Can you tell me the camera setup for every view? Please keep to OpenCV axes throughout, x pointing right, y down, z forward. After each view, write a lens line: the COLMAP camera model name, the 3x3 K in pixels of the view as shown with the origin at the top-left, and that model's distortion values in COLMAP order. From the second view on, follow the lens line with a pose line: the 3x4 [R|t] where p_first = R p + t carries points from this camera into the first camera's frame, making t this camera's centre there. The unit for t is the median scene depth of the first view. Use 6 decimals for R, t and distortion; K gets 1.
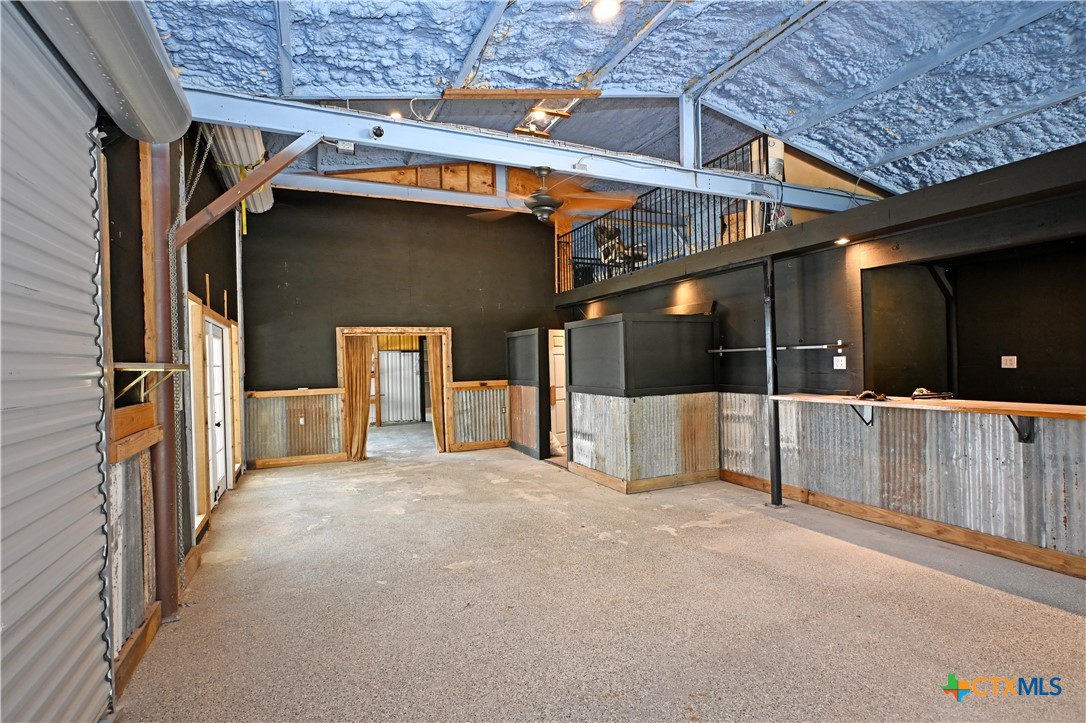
lens RADIAL K [[528.8, 0, 545.4], [0, 528.8, 361.7], [0, 0, 1]] dist [-0.001781, 0.000995]
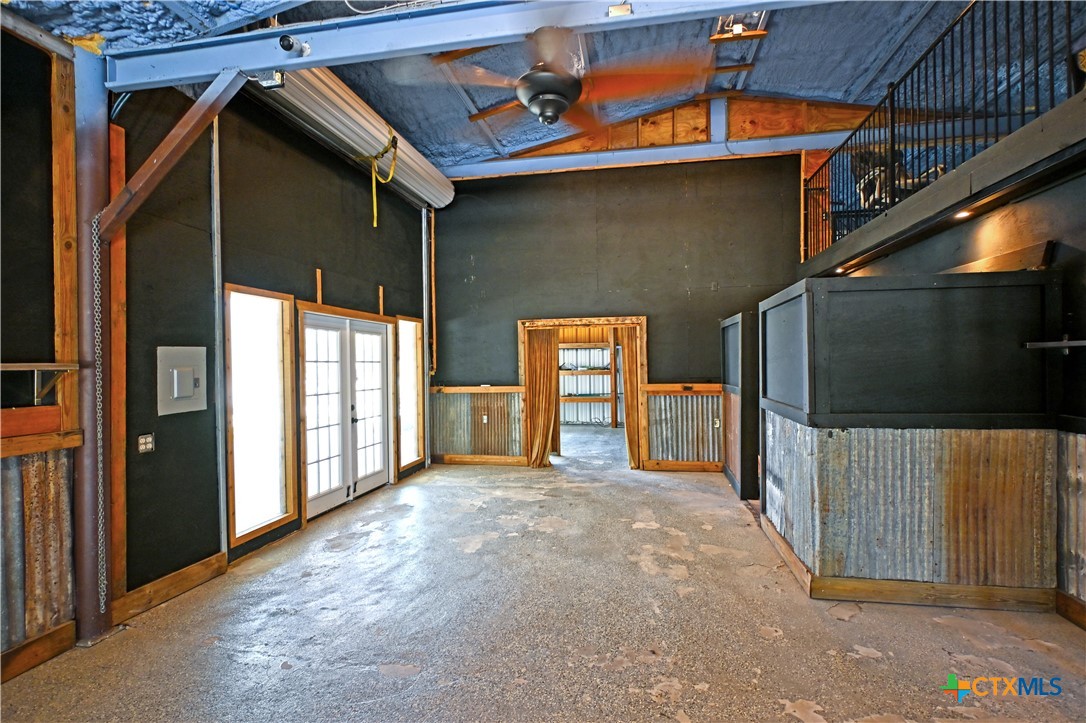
lens RADIAL K [[528.8, 0, 545.4], [0, 528.8, 361.7], [0, 0, 1]] dist [-0.001781, 0.000995]
pose [[0.819993, 0.014157, -0.572198, 0.229387], [-0.007820, 0.999878, 0.013532, -0.007938], [0.572320, -0.006621, 0.820004, 0.355886]]
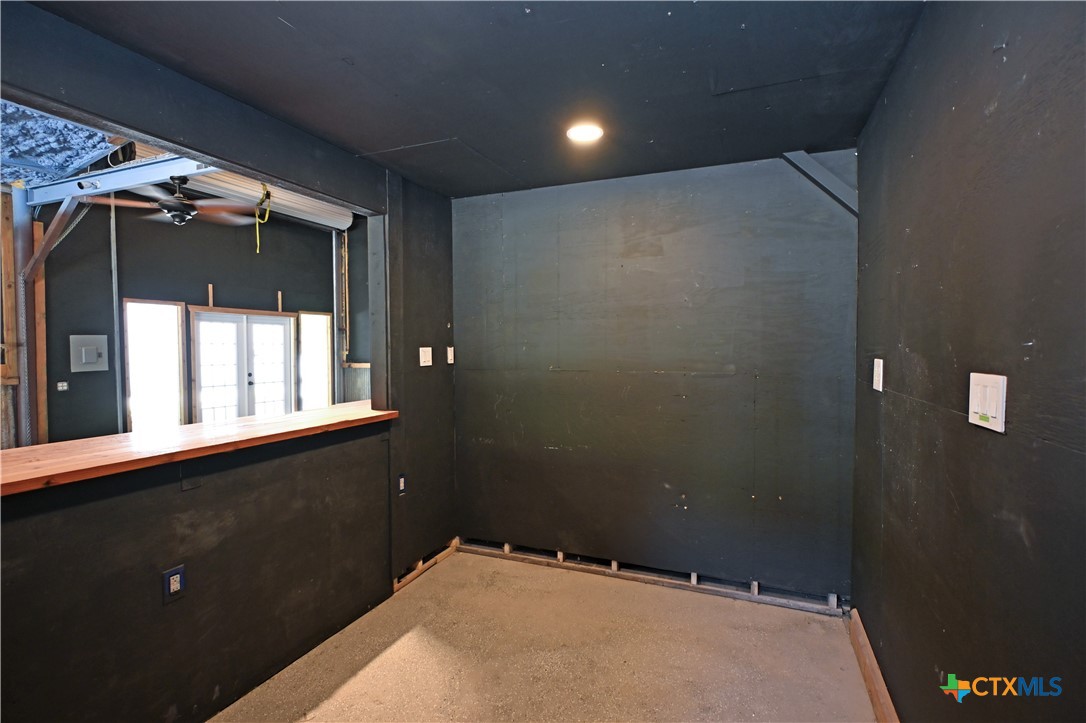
lens RADIAL K [[526.0, 0, 543.8], [0, 526.0, 359.7], [0, 0, 1]] dist [0.000106, 0.000308]
pose [[0.683818, 0.040972, -0.728501, 0.950377], [-0.012838, 0.998943, 0.044132, -0.022296], [0.729539, -0.020826, 0.683622, 0.543893]]
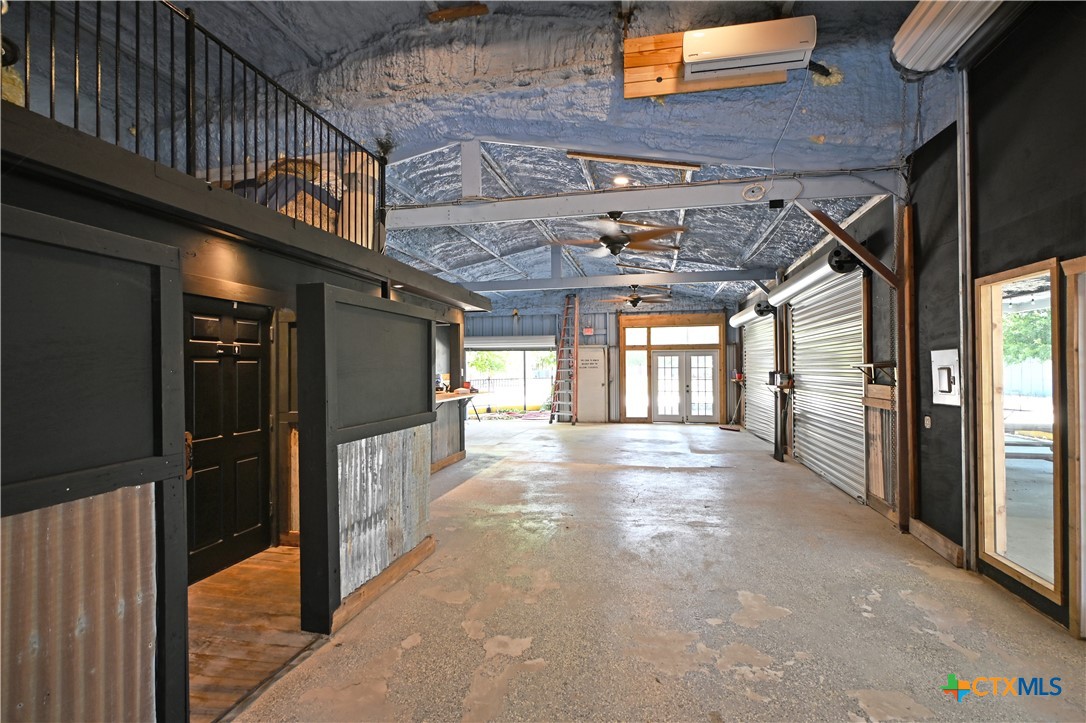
lens RADIAL K [[528.8, 0, 545.4], [0, 528.8, 361.7], [0, 0, 1]] dist [-0.001781, 0.000995]
pose [[-0.805226, 0.035651, 0.591896, -0.407037], [0.027929, 0.999363, -0.022198, 0.003038], [-0.592311, -0.001343, -0.805709, 1.439230]]
